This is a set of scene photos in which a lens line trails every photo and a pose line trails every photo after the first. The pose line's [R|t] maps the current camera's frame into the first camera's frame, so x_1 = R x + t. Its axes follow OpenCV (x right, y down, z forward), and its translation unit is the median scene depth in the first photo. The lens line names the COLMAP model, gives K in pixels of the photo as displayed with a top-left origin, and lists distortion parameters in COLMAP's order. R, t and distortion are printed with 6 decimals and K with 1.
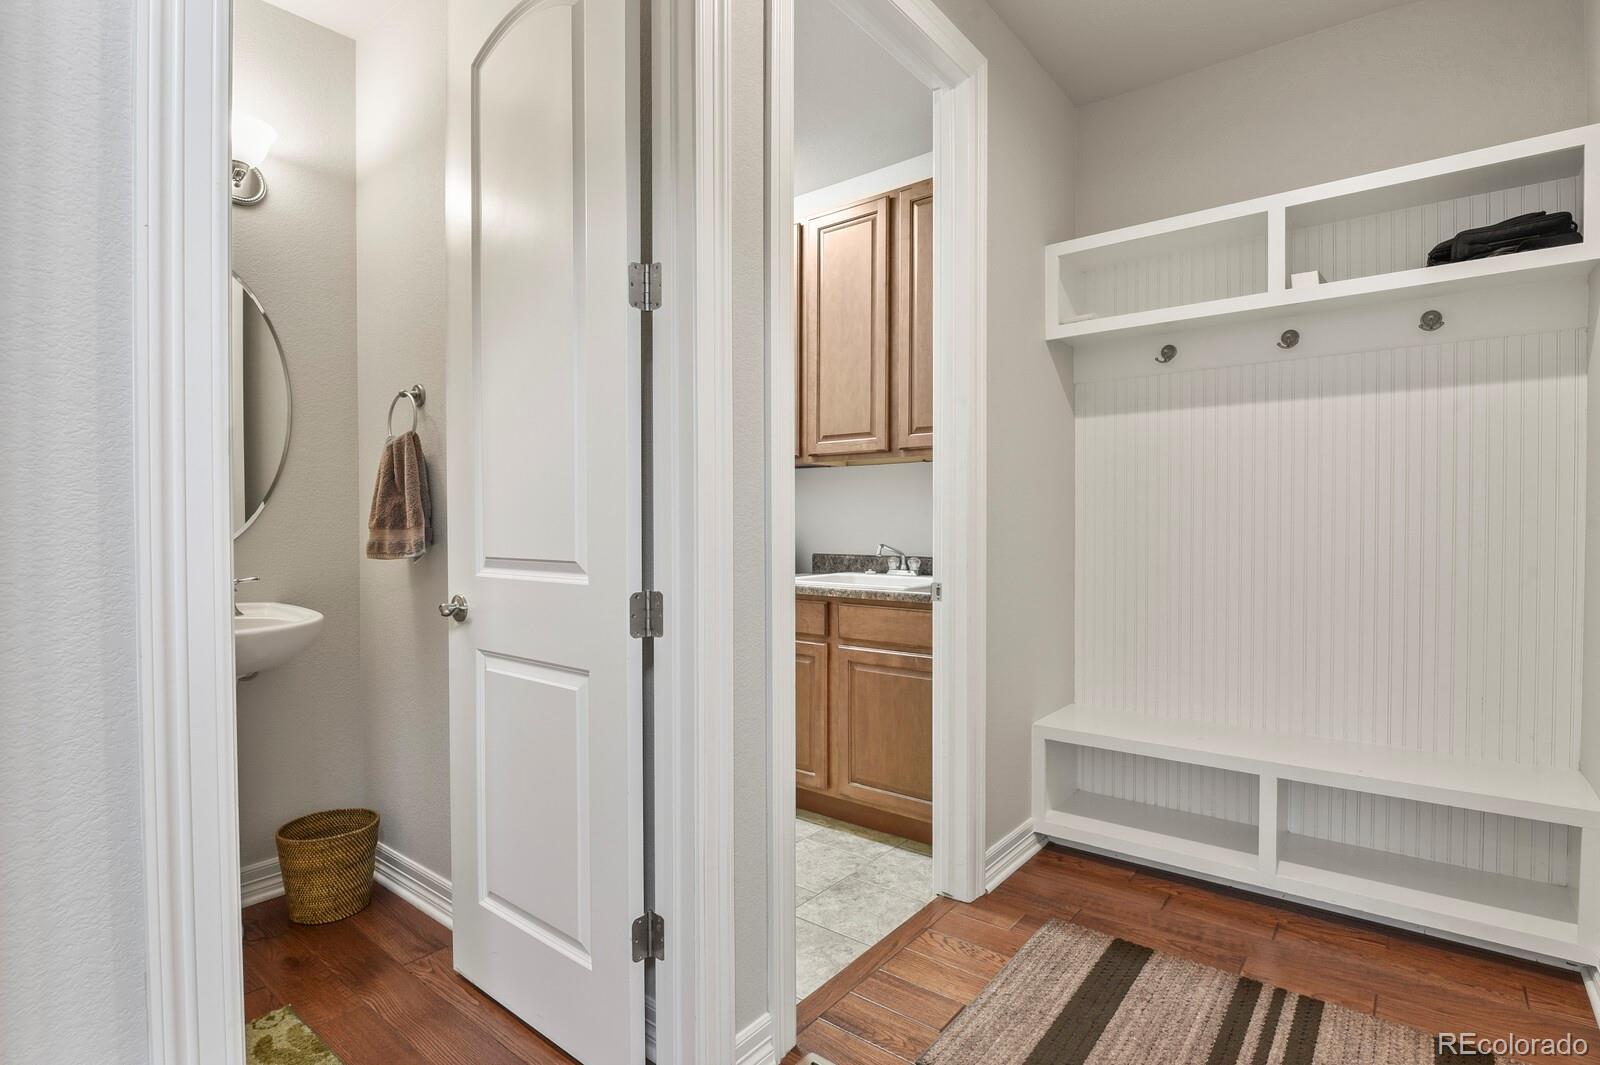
lens RADIAL K [[779.7, 0, 801.0], [0, 779.7, 532.9], [0, 0, 1]] dist [-0.015616, -0.000909]
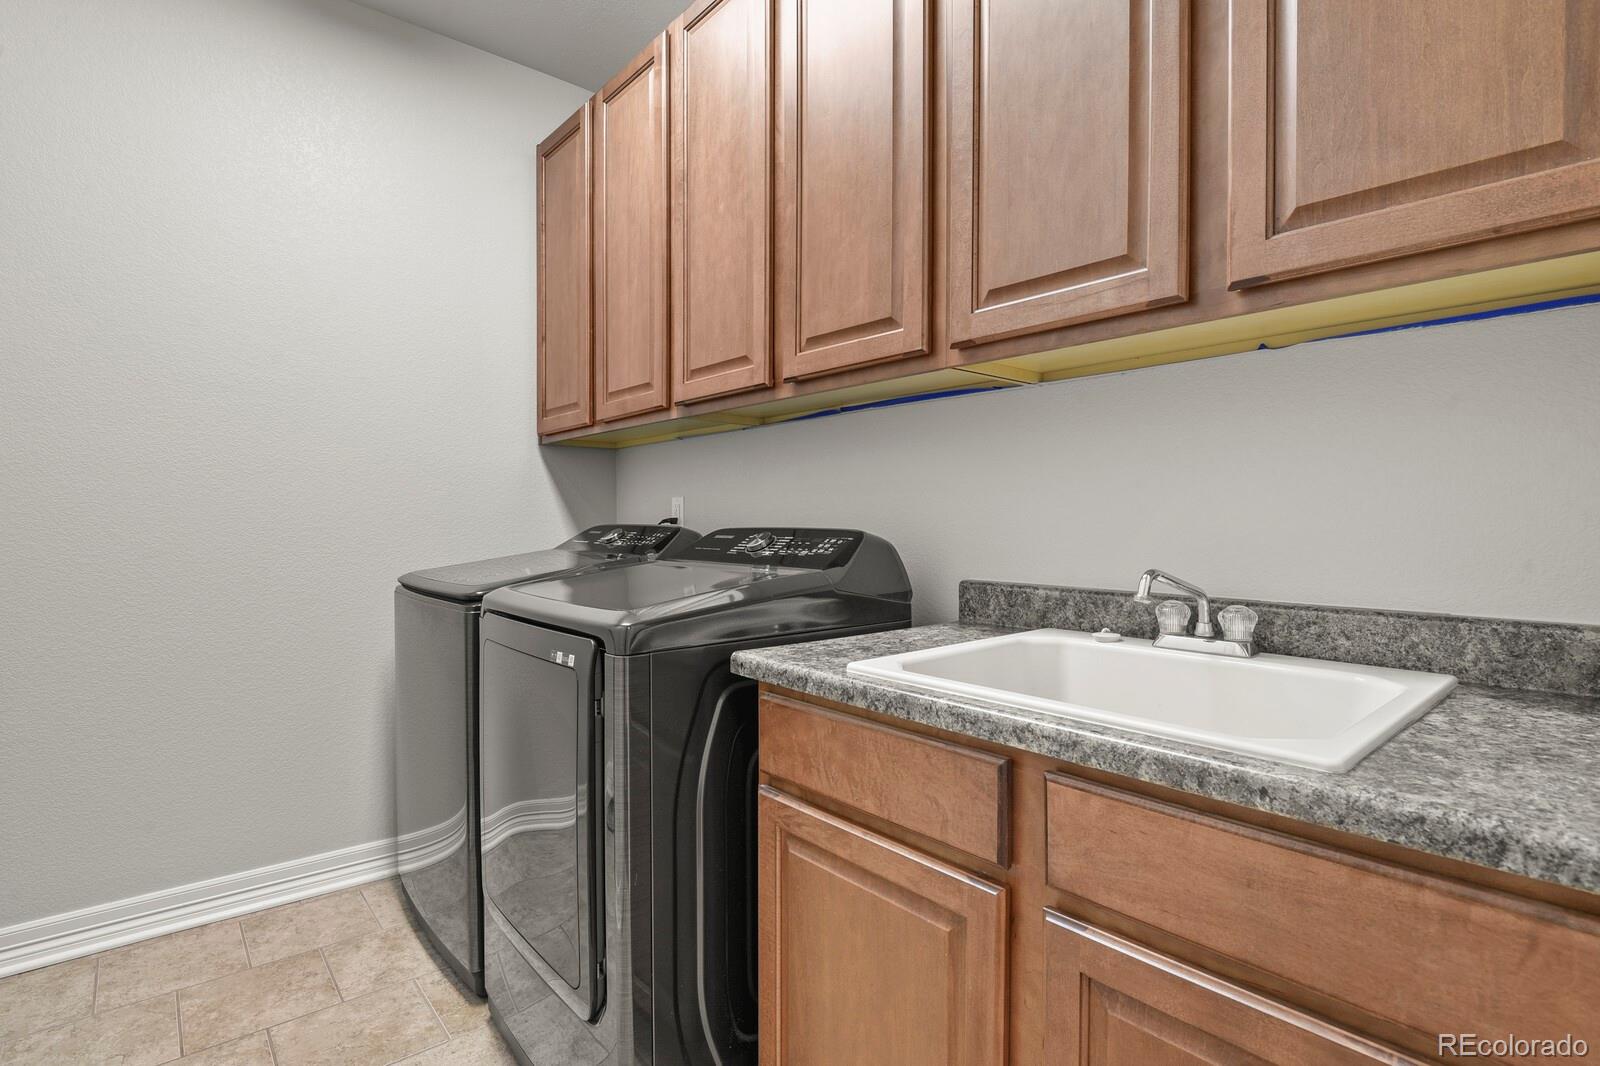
lens RADIAL K [[779.7, 0, 796.3], [0, 779.7, 533.0], [0, 0, 1]] dist [-0.015616, -0.000909]
pose [[0.982255, 0.006279, -0.187445, 0.007672], [-0.004866, 0.999956, 0.007996, -0.004877], [0.187487, -0.006942, 0.982243, 0.629597]]
